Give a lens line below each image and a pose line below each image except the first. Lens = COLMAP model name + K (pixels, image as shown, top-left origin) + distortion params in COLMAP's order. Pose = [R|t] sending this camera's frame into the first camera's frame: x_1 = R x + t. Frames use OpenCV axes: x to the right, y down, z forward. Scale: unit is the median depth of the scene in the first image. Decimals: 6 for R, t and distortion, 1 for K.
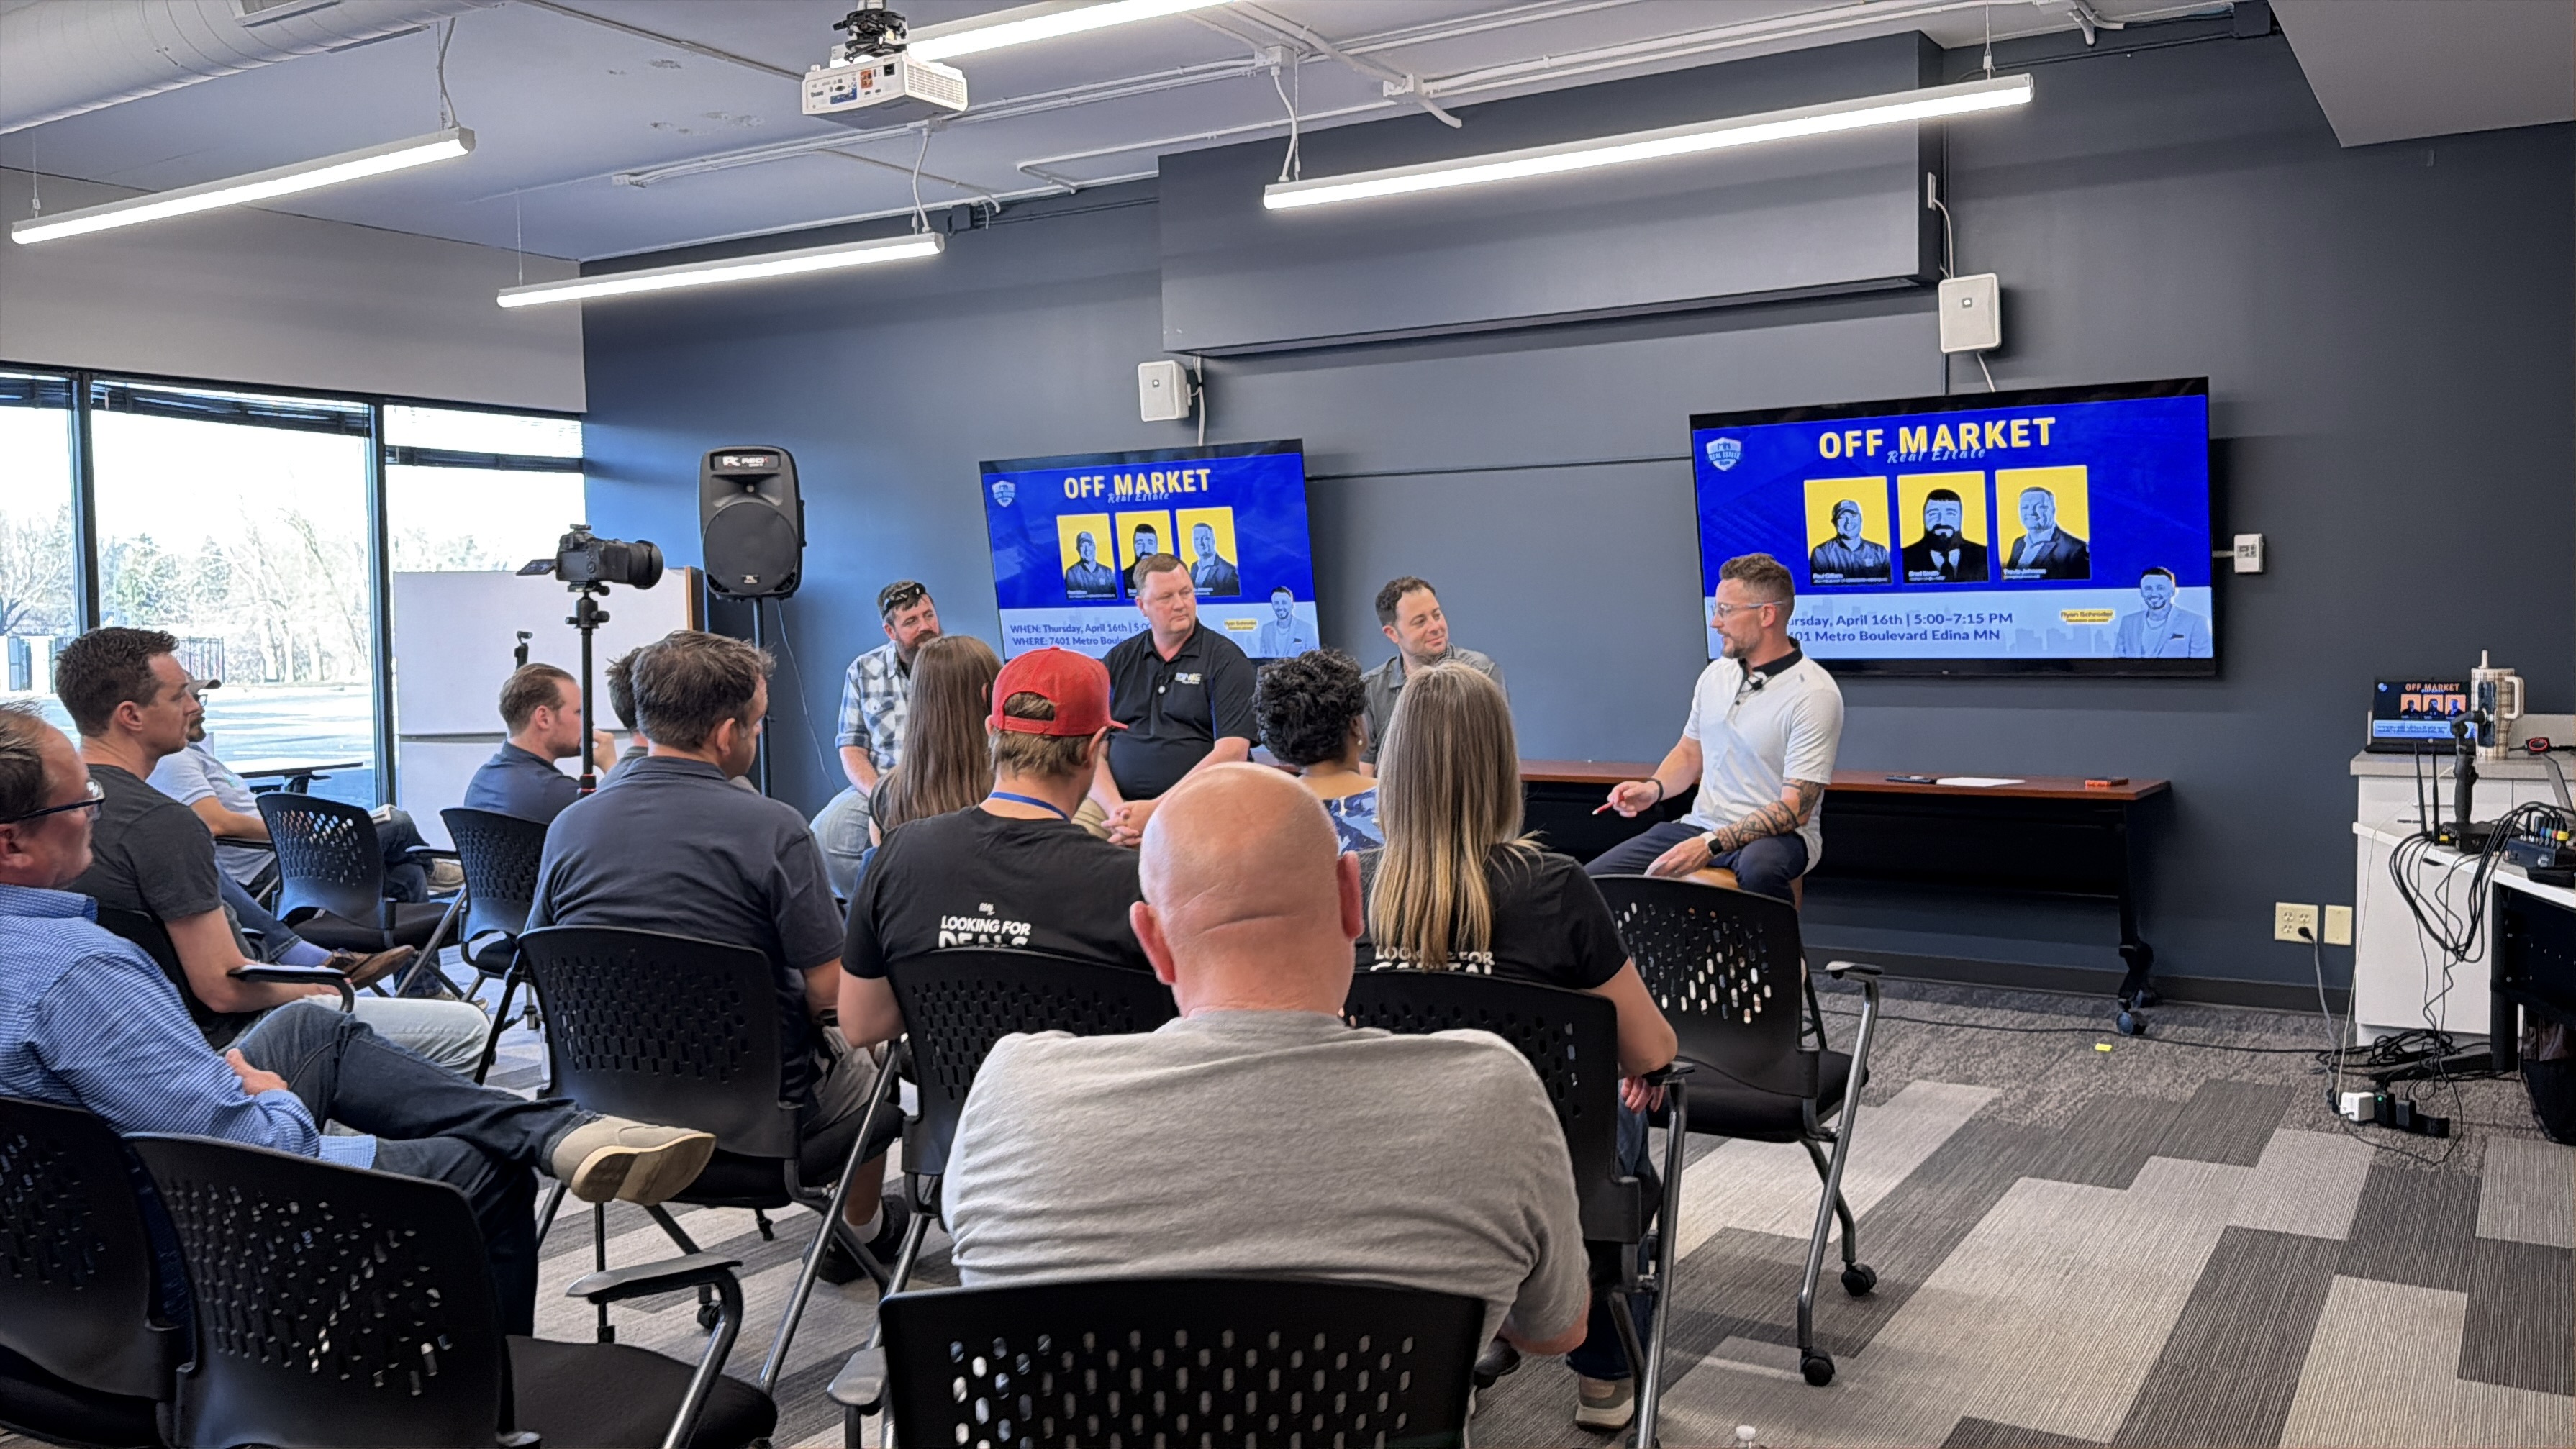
lens RADIAL K [[1982.1, 0, 1288.0], [0, 1982.1, 724.5], [0, 0, 1]] dist [0.205909, -0.351609]
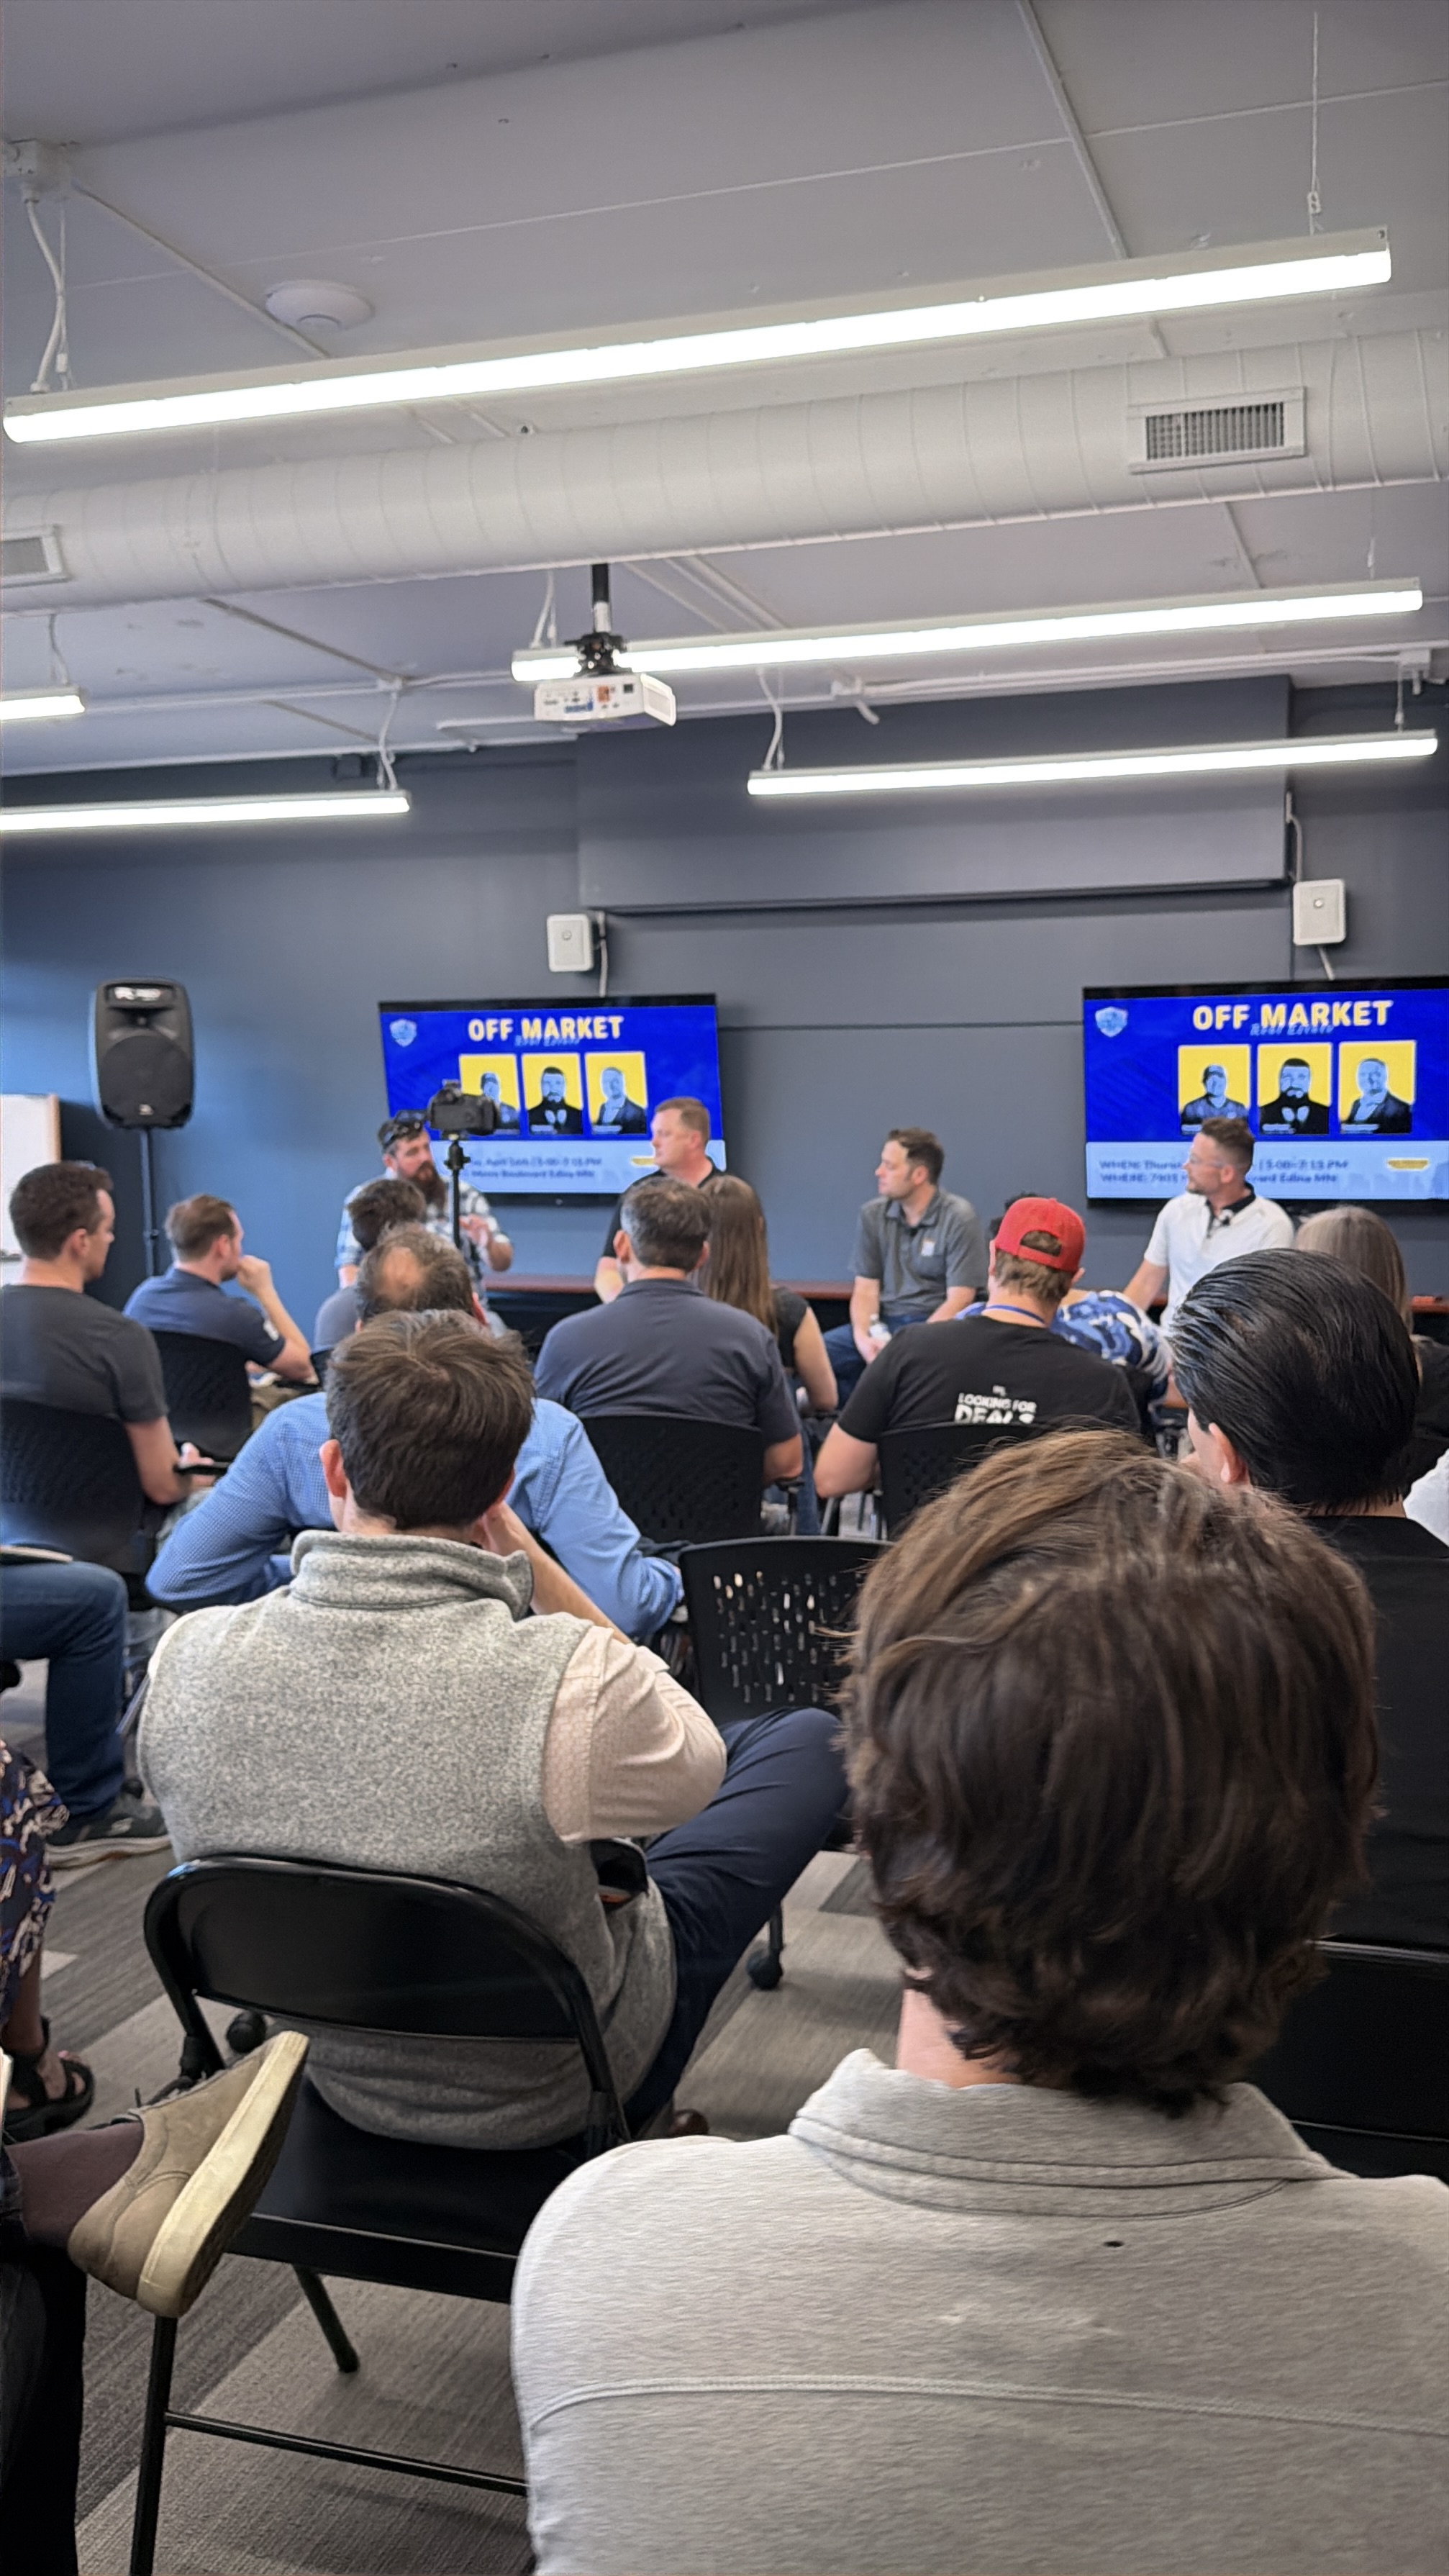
lens RADIAL K [[1982.1, 0, 787.5], [0, 1982.1, 1305.1], [0, 0, 1]] dist [0.205909, -0.351609]
pose [[0.973135, -0.005413, 0.230171, -0.238493], [-0.000491, 0.999673, 0.025584, 0.000975], [-0.230234, -0.025010, 0.972814, -0.099398]]
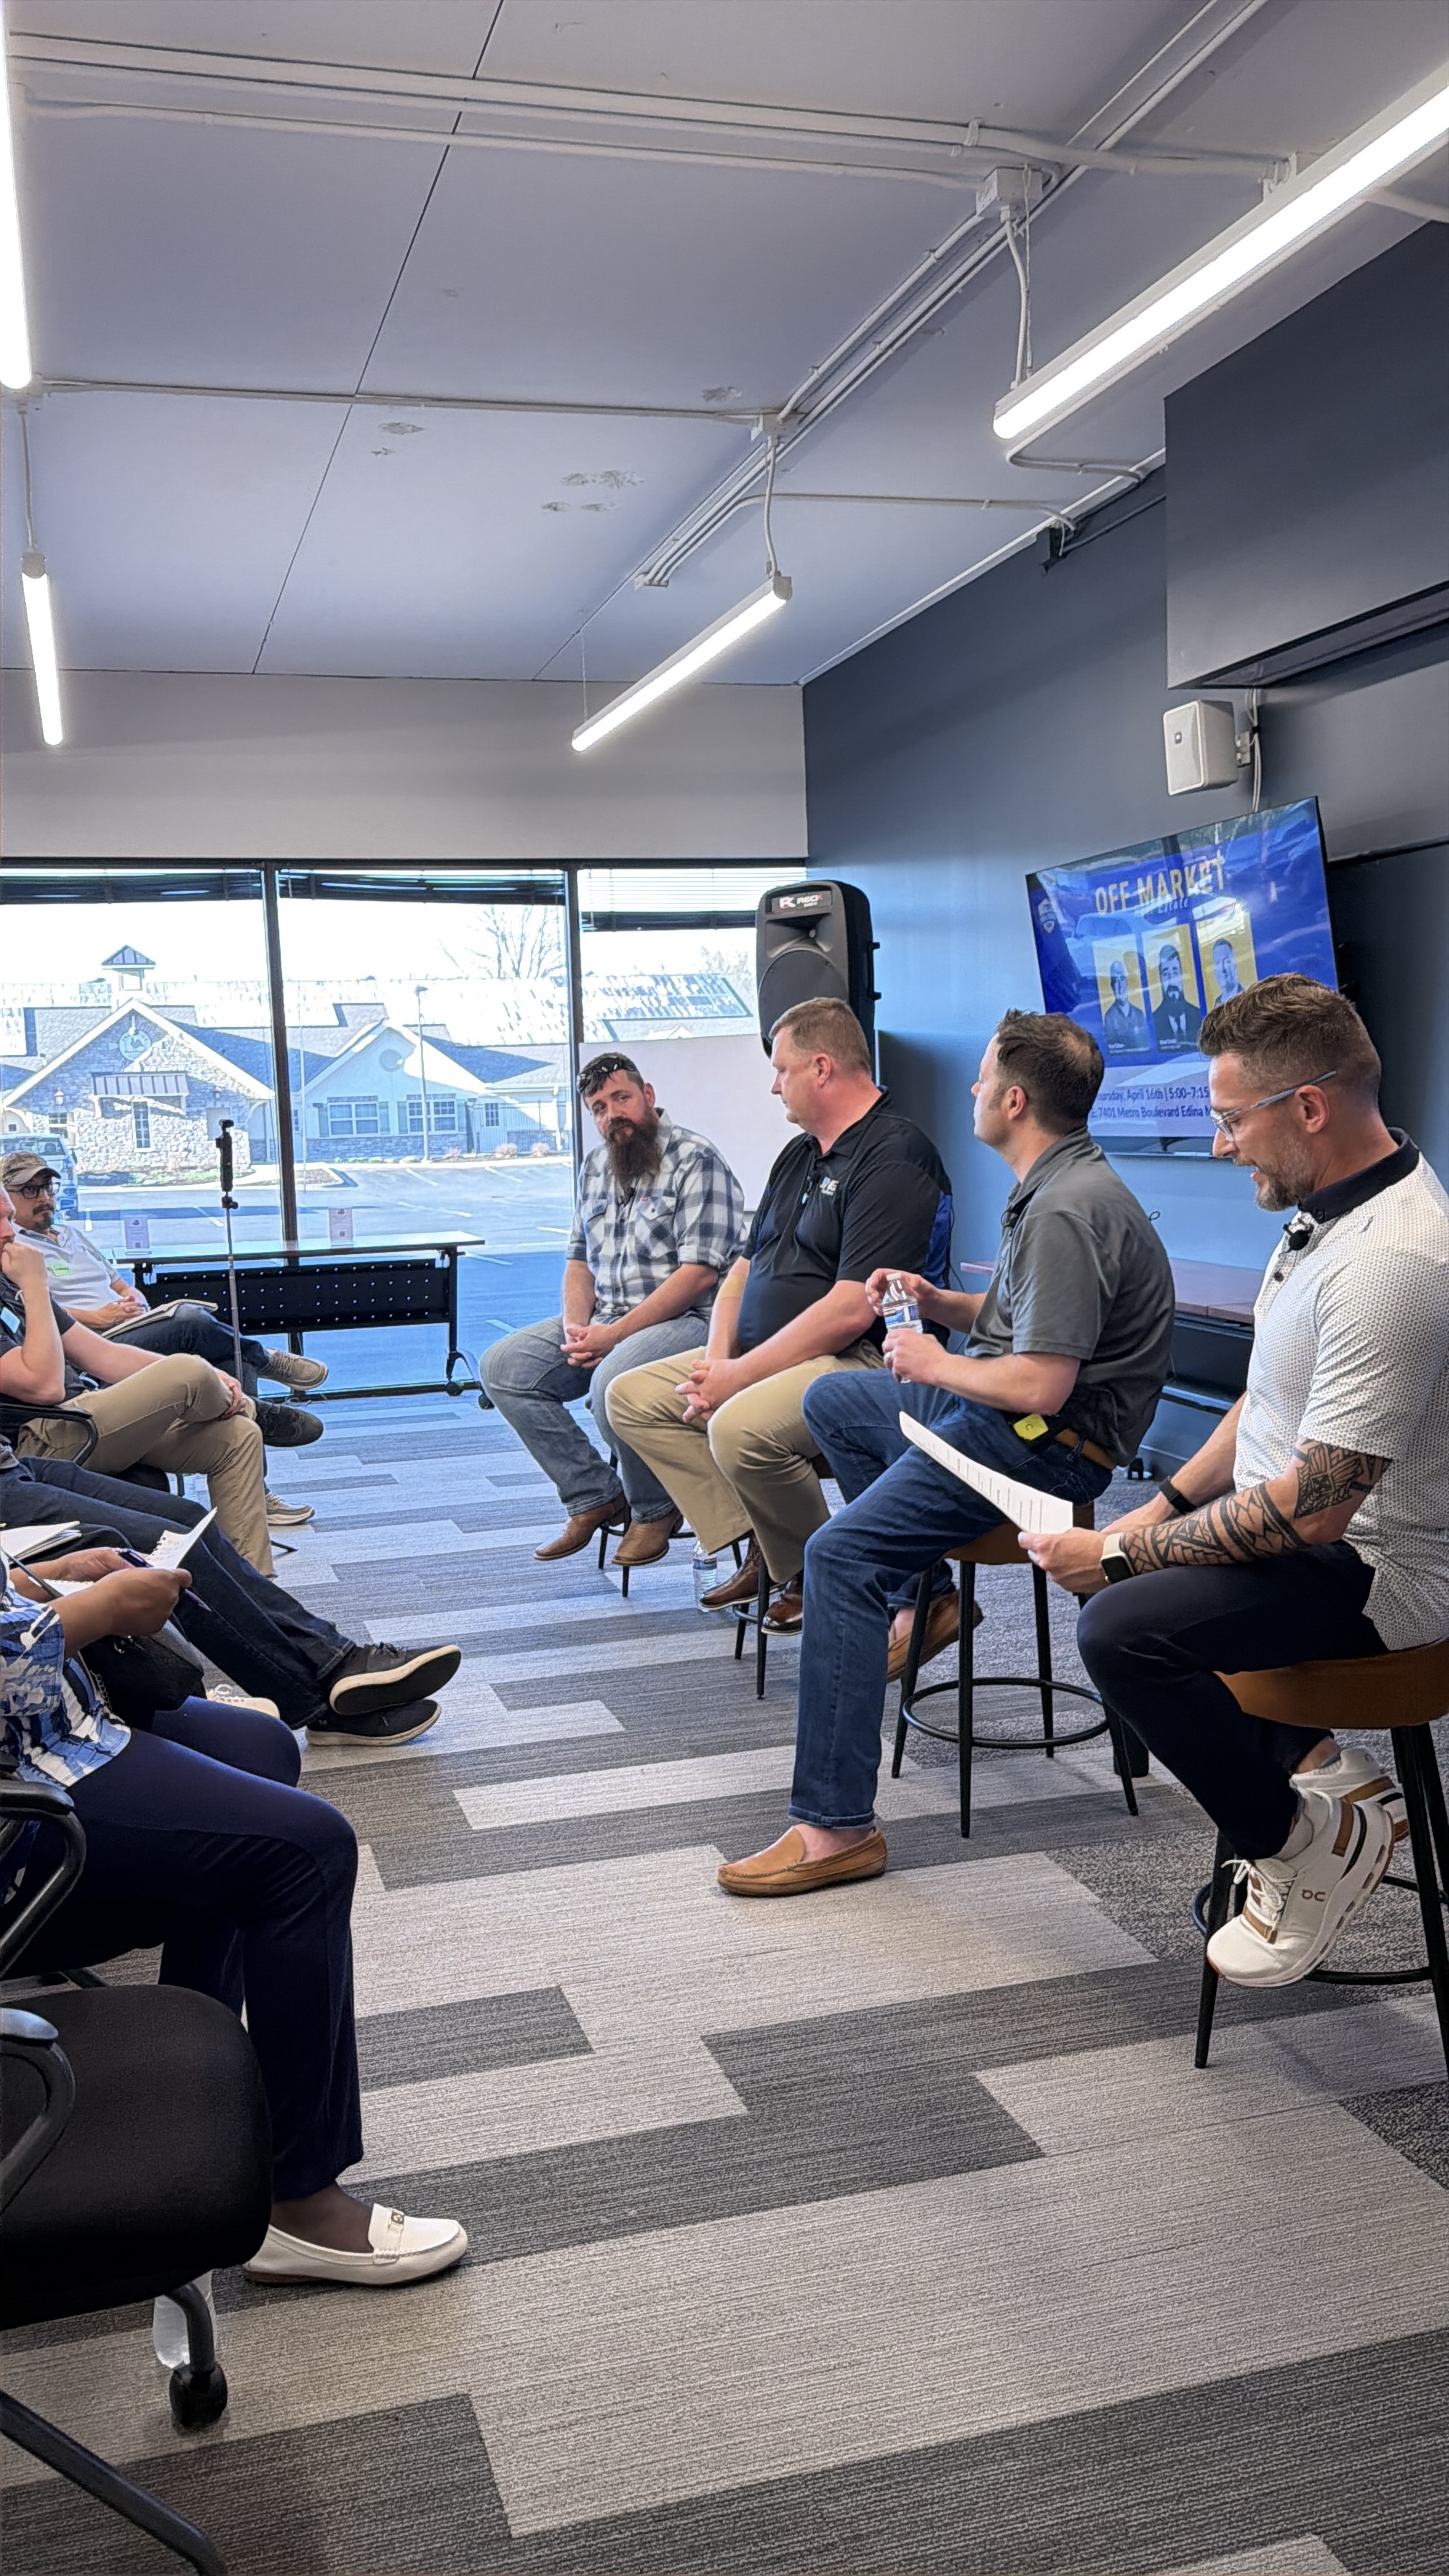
lens RADIAL K [[1982.1, 0, 787.5], [0, 1982.1, 1305.1], [0, 0, 1]] dist [0.205909, -0.351609]
pose [[0.779215, 0.049163, -0.624826, 0.334870], [-0.001914, 0.997101, 0.076067, -0.030531], [0.626754, -0.058077, 0.777050, 0.418964]]
